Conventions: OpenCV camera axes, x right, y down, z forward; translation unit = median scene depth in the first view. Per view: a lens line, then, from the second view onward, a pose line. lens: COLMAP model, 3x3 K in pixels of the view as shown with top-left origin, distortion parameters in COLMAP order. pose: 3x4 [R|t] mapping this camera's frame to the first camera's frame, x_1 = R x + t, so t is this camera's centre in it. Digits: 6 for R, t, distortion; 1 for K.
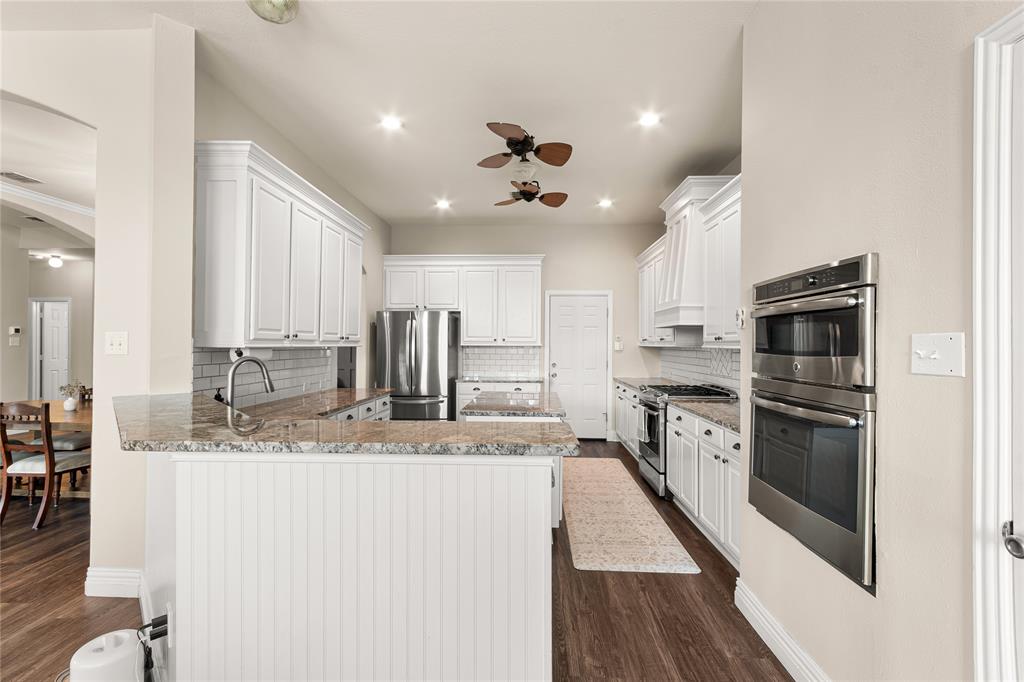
lens RADIAL K [[448.9, 0, 513.2], [0, 448.9, 341.5], [0, 0, 1]] dist [-0.000029, 0.000707]
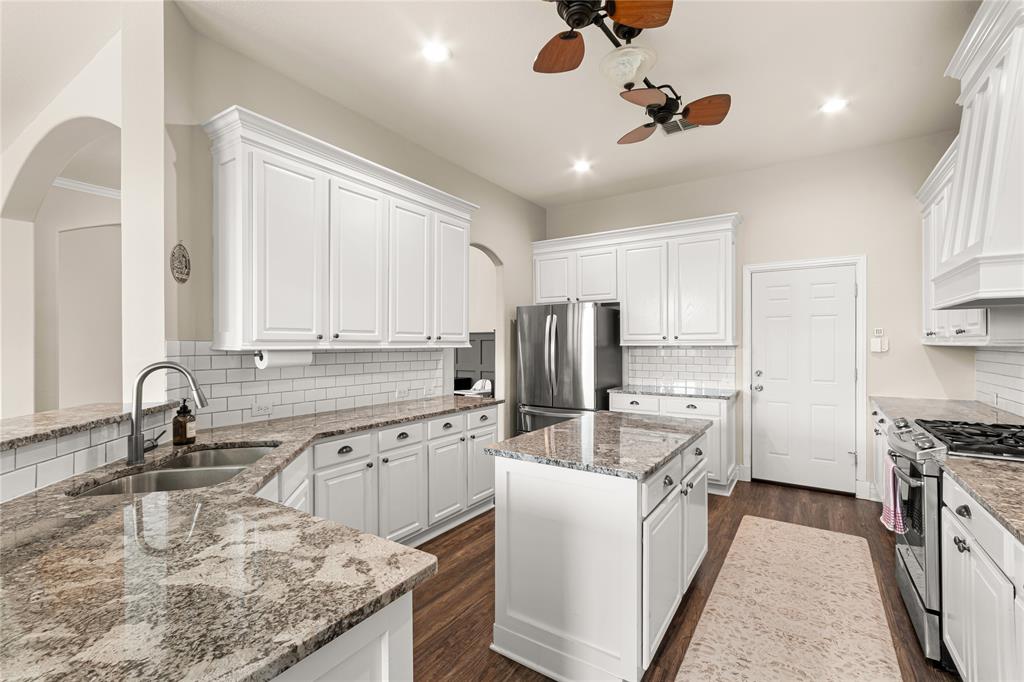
lens RADIAL K [[448.9, 0, 511.5], [0, 448.9, 345.0], [0, 0, 1]] dist [-0.000029, 0.000707]
pose [[0.858849, -0.008133, -0.512165, 0.135568], [0.011478, 0.999928, 0.003370, 0.002924], [0.512101, -0.008773, 0.858881, 0.253125]]
